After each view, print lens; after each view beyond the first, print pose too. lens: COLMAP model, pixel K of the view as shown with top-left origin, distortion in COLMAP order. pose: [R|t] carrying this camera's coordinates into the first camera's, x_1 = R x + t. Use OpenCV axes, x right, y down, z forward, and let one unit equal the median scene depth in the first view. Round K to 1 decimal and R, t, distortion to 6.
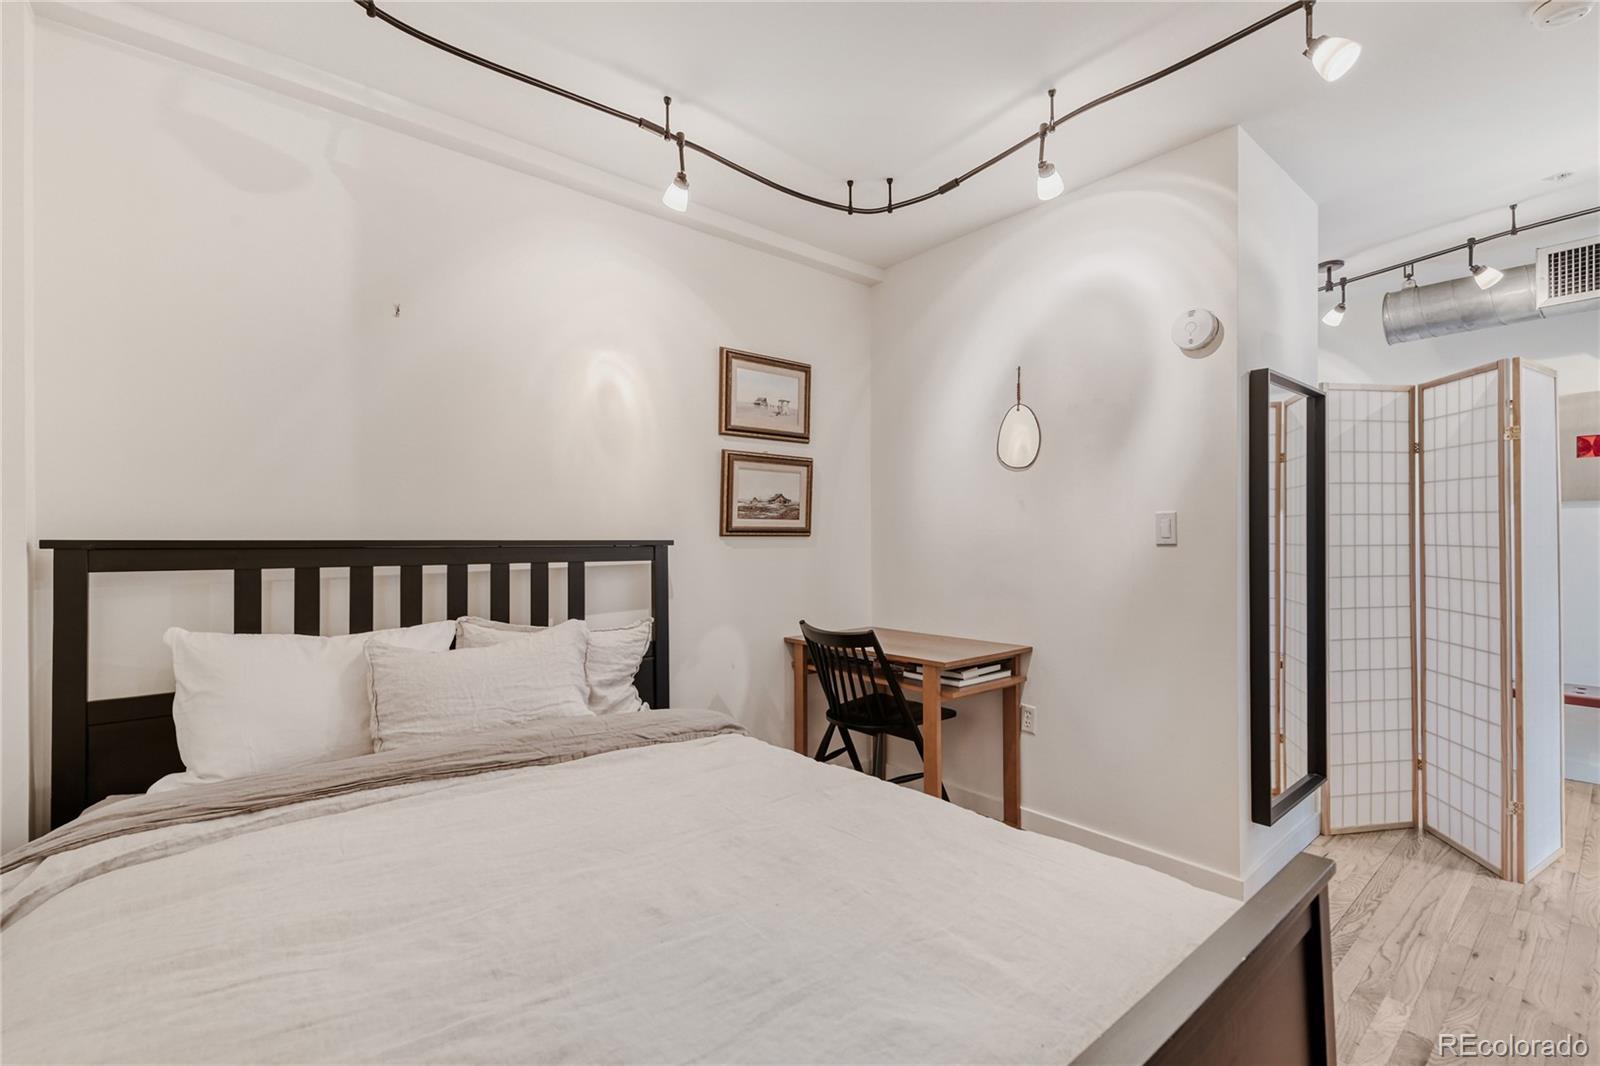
lens RADIAL K [[700.0, 0, 797.5], [0, 700.0, 537.4], [0, 0, 1]] dist [0.017553, -0.007572]
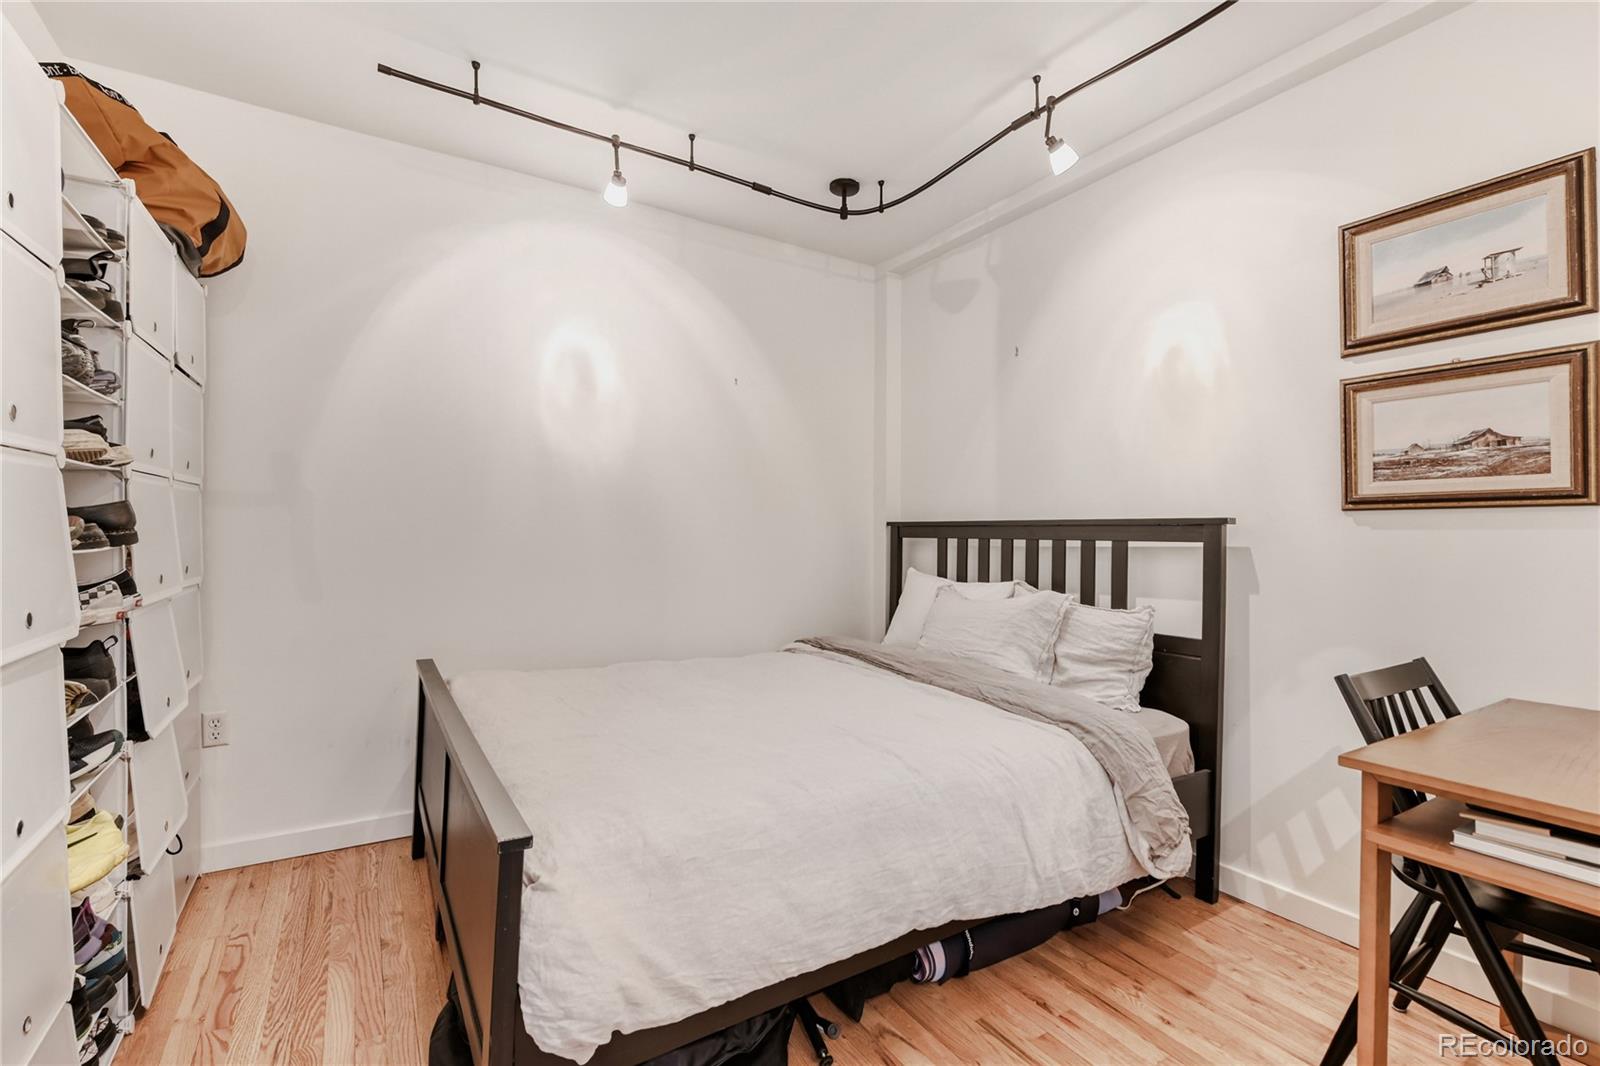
lens RADIAL K [[700.0, 0, 798.2], [0, 700.0, 536.5], [0, 0, 1]] dist [0.017553, -0.007572]
pose [[-0.134075, 0.003699, -0.990964, 0.624910], [-0.005744, 0.999973, 0.004510, 0.022876], [0.990955, 0.006297, -0.134050, 0.580374]]
